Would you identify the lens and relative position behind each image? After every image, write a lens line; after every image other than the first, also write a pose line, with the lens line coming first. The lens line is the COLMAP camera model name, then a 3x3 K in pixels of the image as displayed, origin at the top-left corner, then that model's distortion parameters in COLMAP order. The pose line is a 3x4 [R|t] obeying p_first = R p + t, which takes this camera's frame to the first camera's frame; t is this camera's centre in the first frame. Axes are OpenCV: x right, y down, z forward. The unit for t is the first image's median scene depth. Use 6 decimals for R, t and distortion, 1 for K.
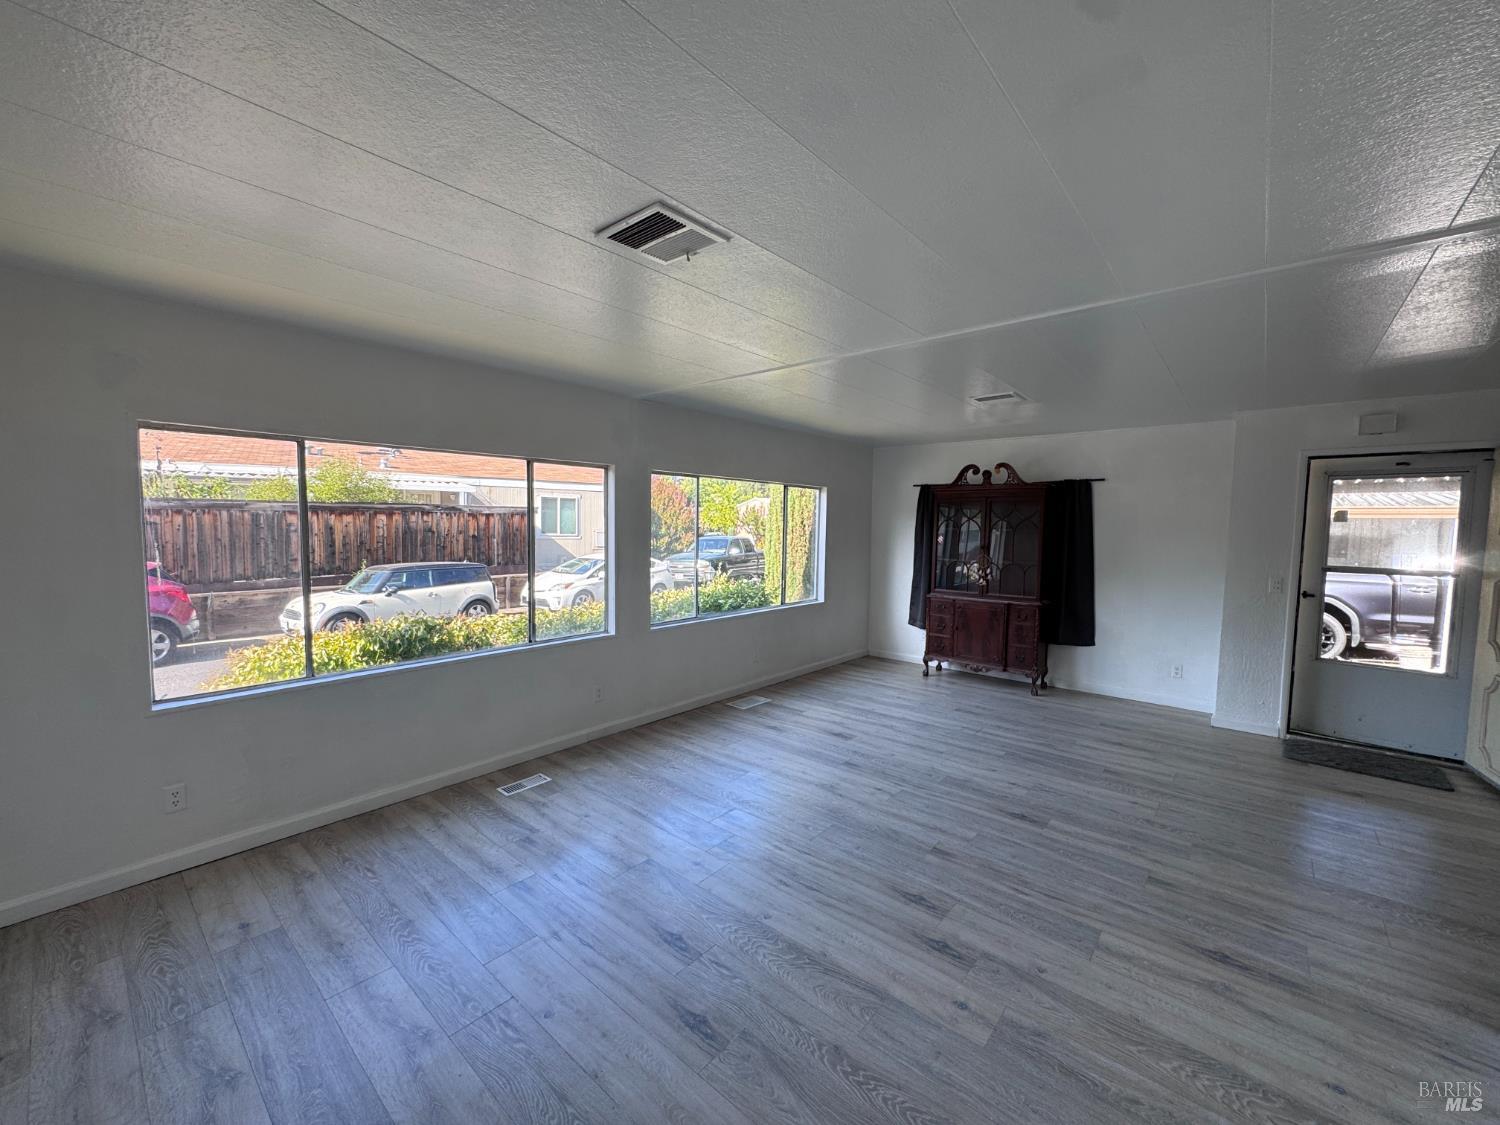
lens RADIAL K [[601.7, 0, 750.0], [0, 601.7, 562.5], [0, 0, 1]] dist [-0.003626, -0.000120]
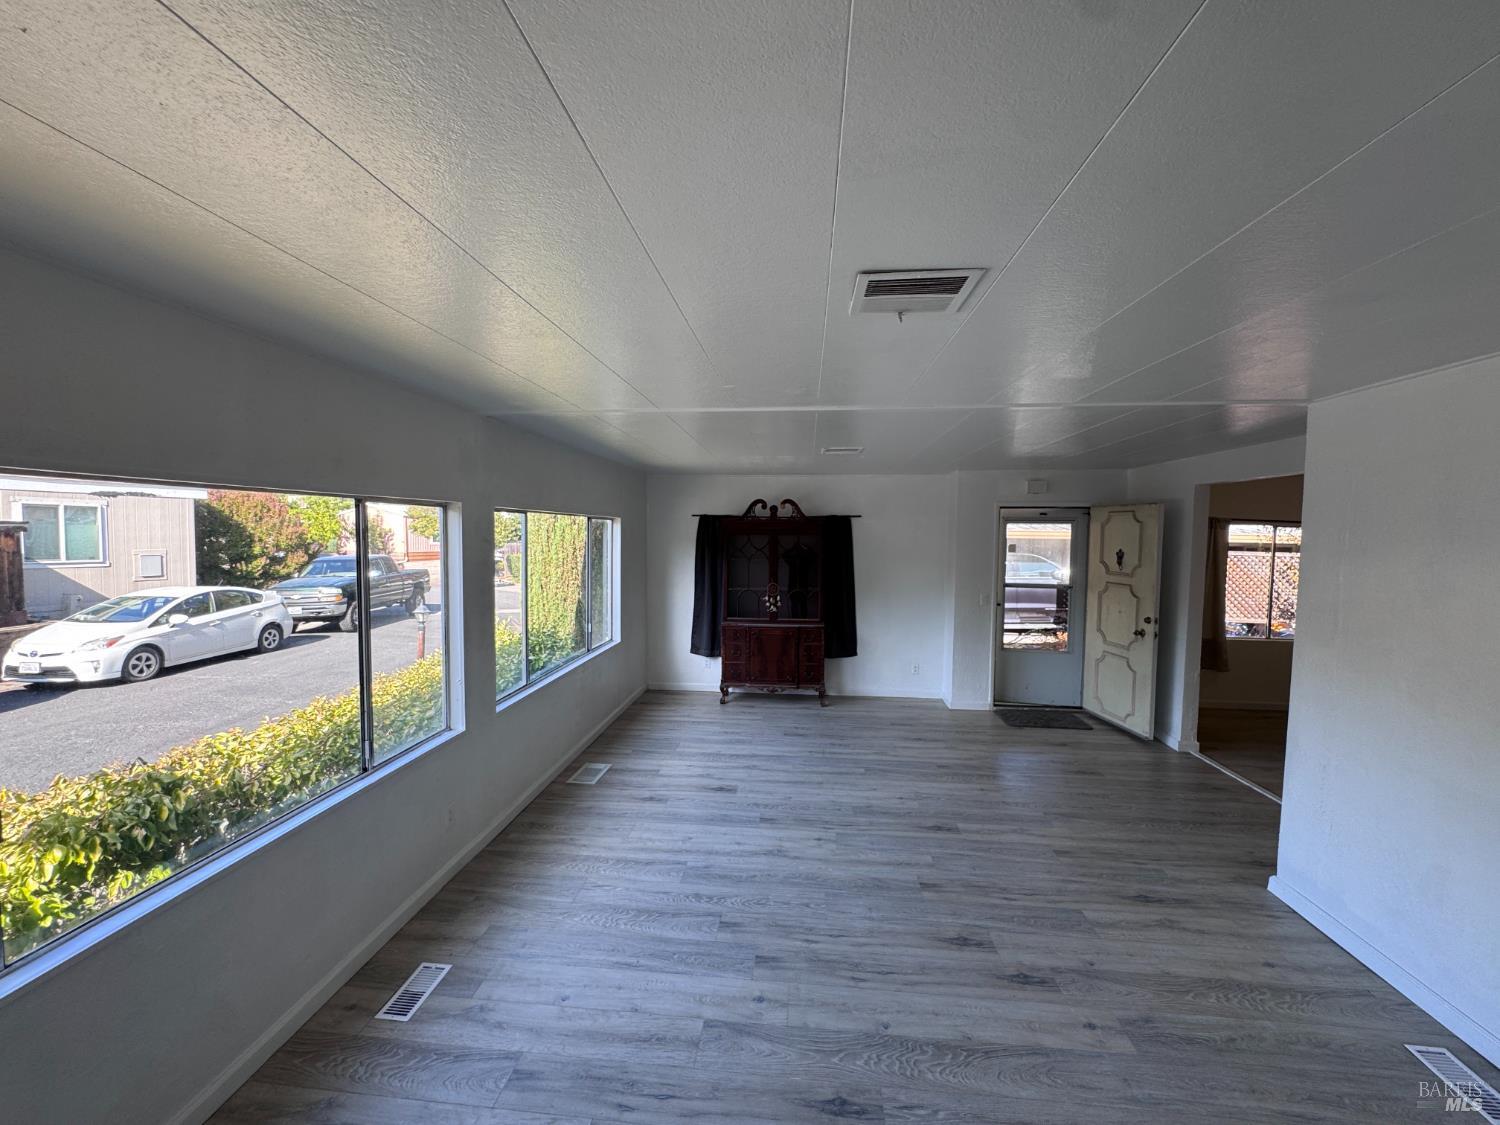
lens RADIAL K [[601.7, 0, 750.0], [0, 601.7, 562.5], [0, 0, 1]] dist [-0.003626, -0.000120]
pose [[0.818042, -0.035633, 0.574053, -0.358932], [0.040905, 0.999156, 0.003729, -0.076120], [-0.573702, 0.020431, 0.818810, 0.191017]]
